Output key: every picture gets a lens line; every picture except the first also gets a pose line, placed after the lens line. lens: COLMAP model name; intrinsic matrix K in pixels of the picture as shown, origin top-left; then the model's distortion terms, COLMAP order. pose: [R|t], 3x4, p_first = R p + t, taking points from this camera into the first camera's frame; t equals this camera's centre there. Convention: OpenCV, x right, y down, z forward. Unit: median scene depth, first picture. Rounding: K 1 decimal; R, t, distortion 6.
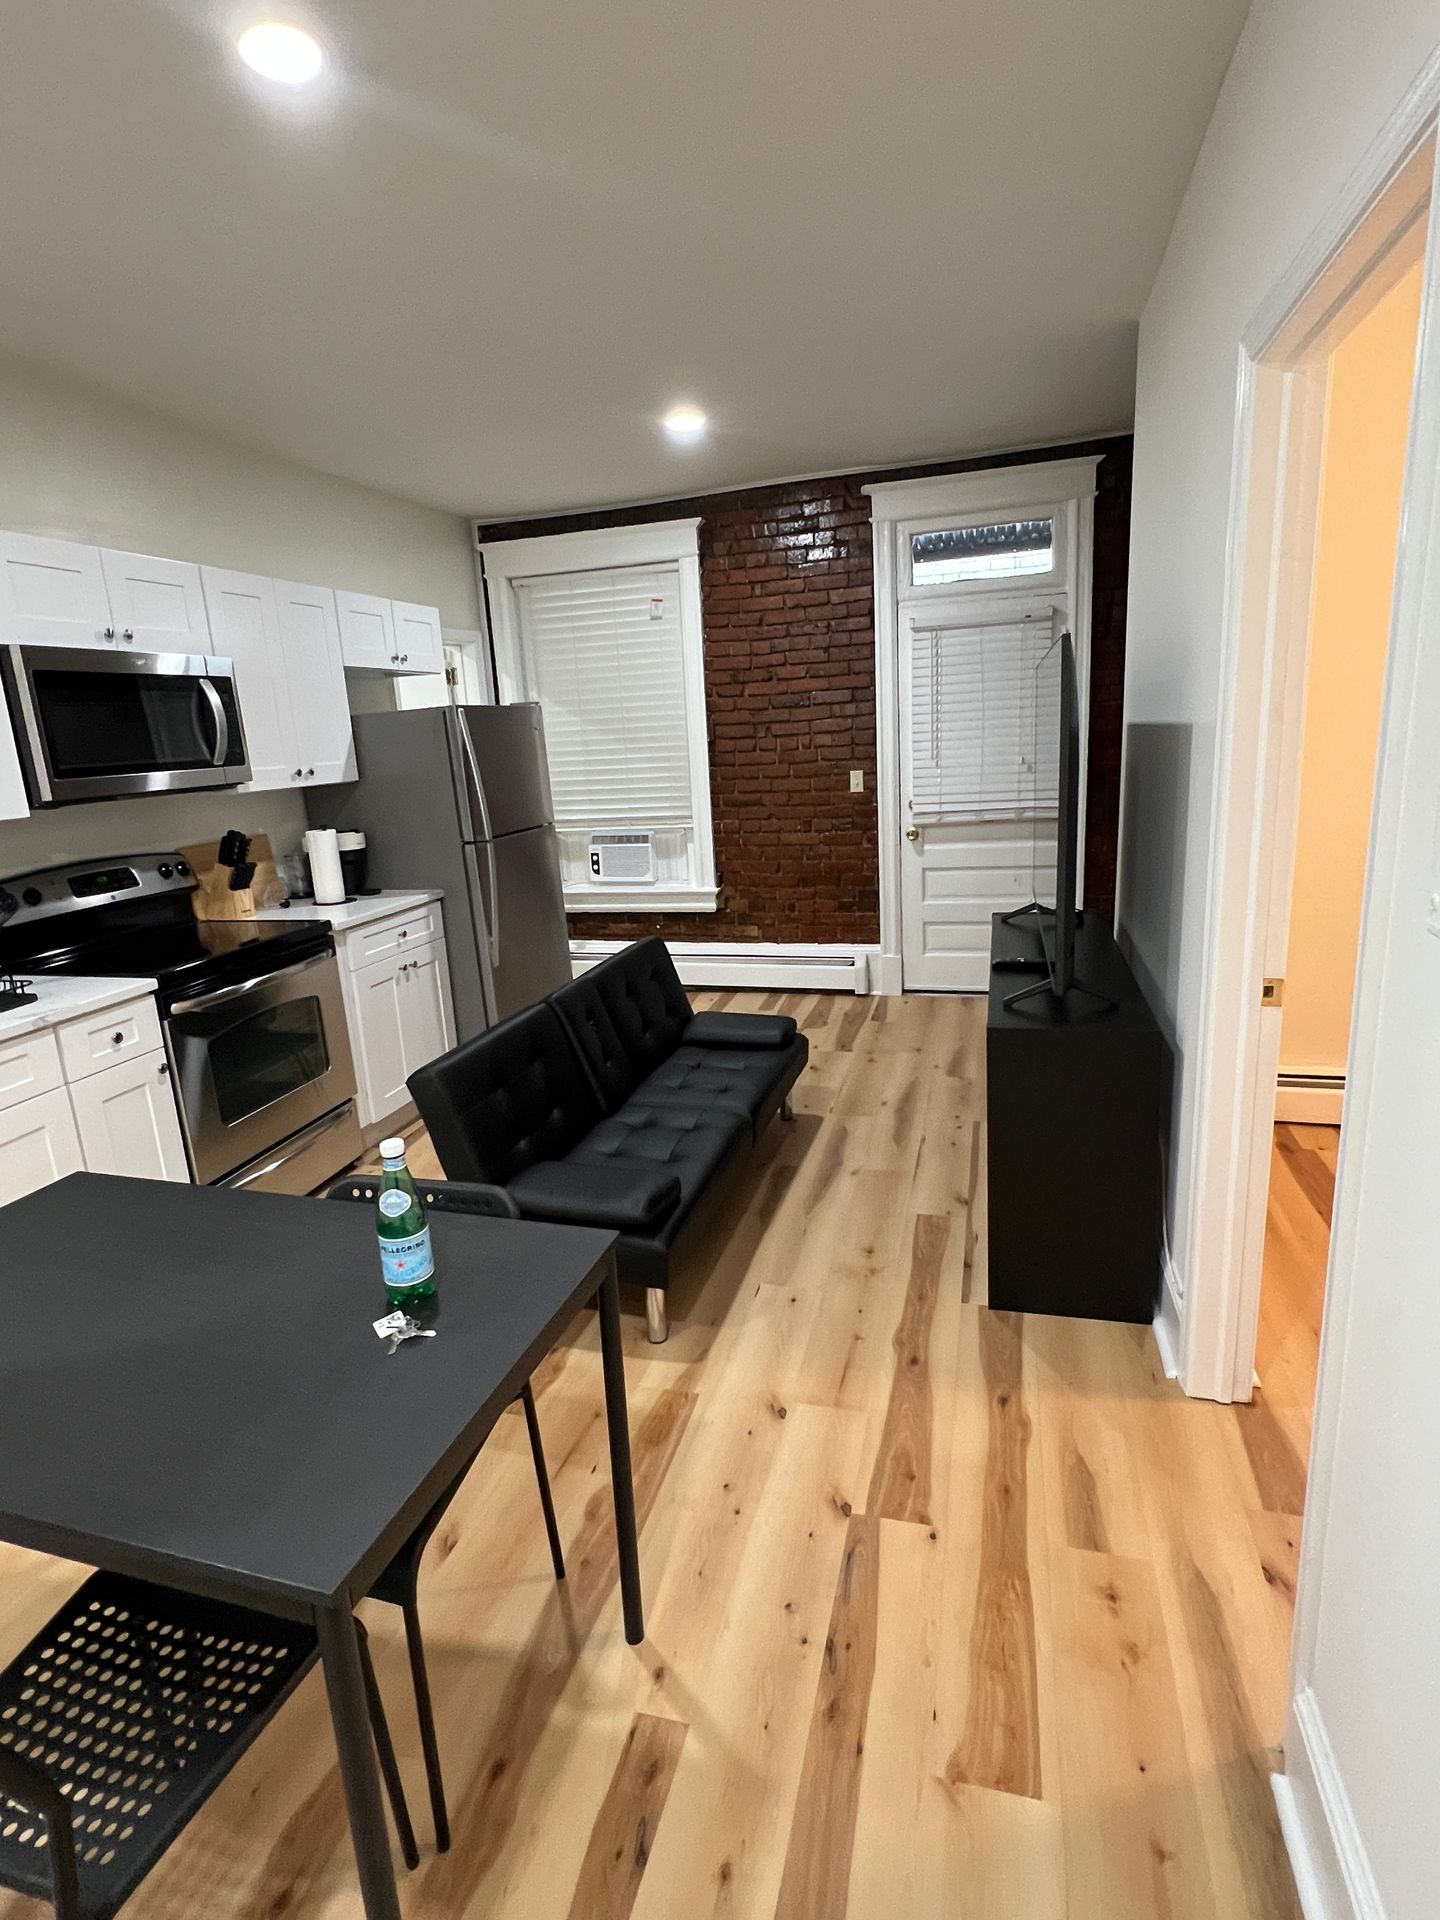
lens RADIAL K [[972.8, 0, 720.0], [0, 972.8, 960.0], [0, 0, 1]] dist [-0.005740, 0.000494]
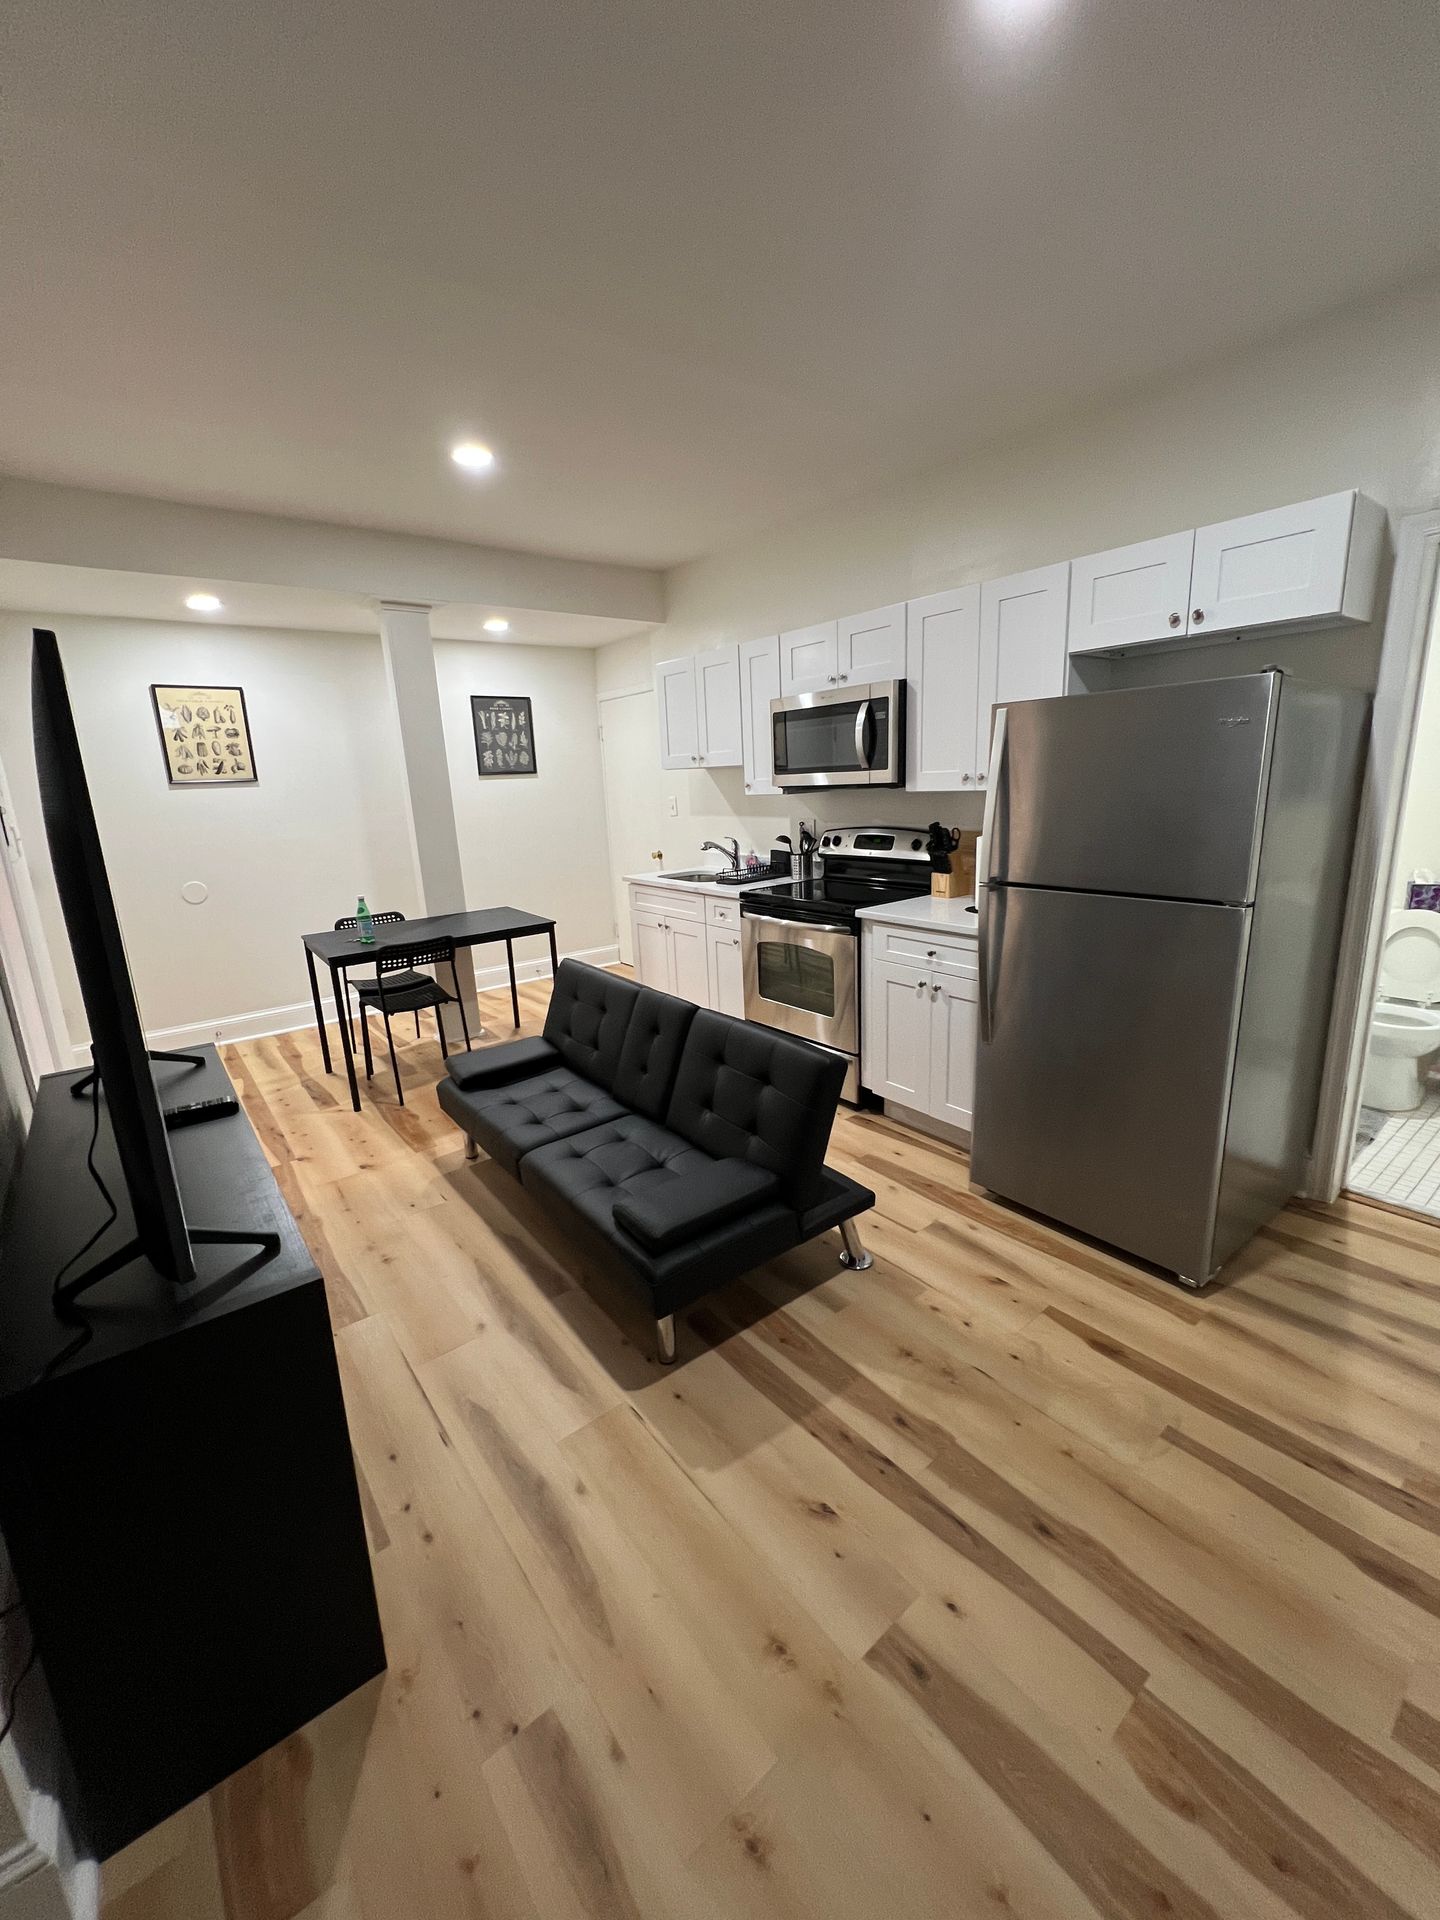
lens RADIAL K [[765.3, 0, 726.3], [0, 765.3, 947.3], [0, 0, 1]] dist [0.001814, 0.000128]
pose [[-0.574837, 0.266806, -0.773548, 0.620696], [-0.110596, 0.911341, 0.396518, -0.509010], [0.810759, 0.313485, -0.494365, 1.973504]]
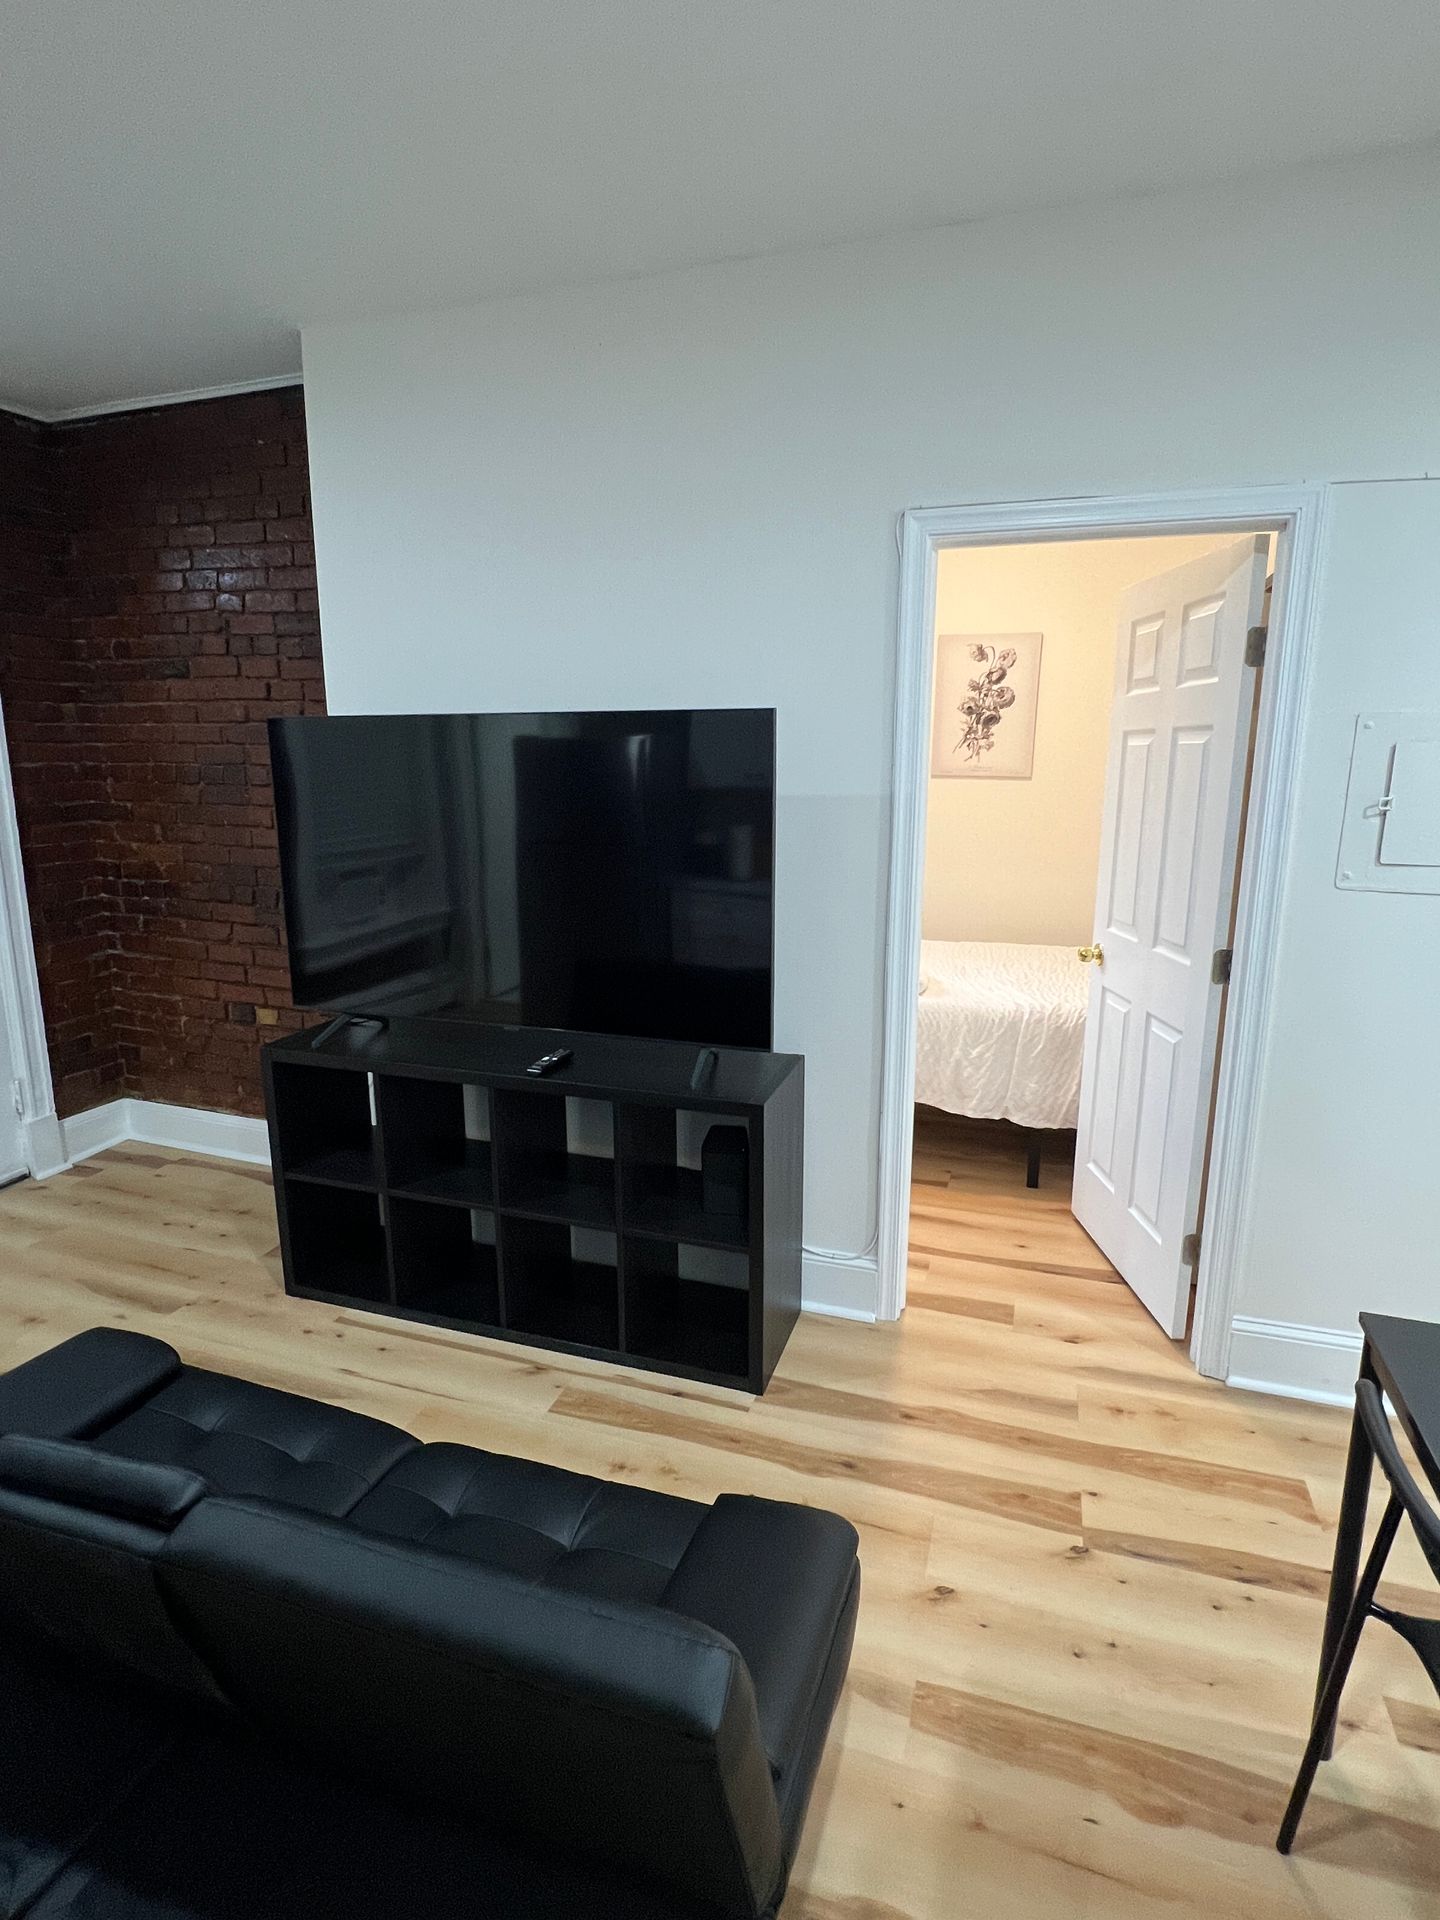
lens RADIAL K [[972.8, 0, 720.0], [0, 972.8, 960.0], [0, 0, 1]] dist [-0.005740, 0.000494]
pose [[0.041232, -0.138210, 0.989544, -0.650762], [0.222608, 0.966764, 0.125753, -0.196322], [-0.974036, 0.215096, 0.070629, 0.939094]]
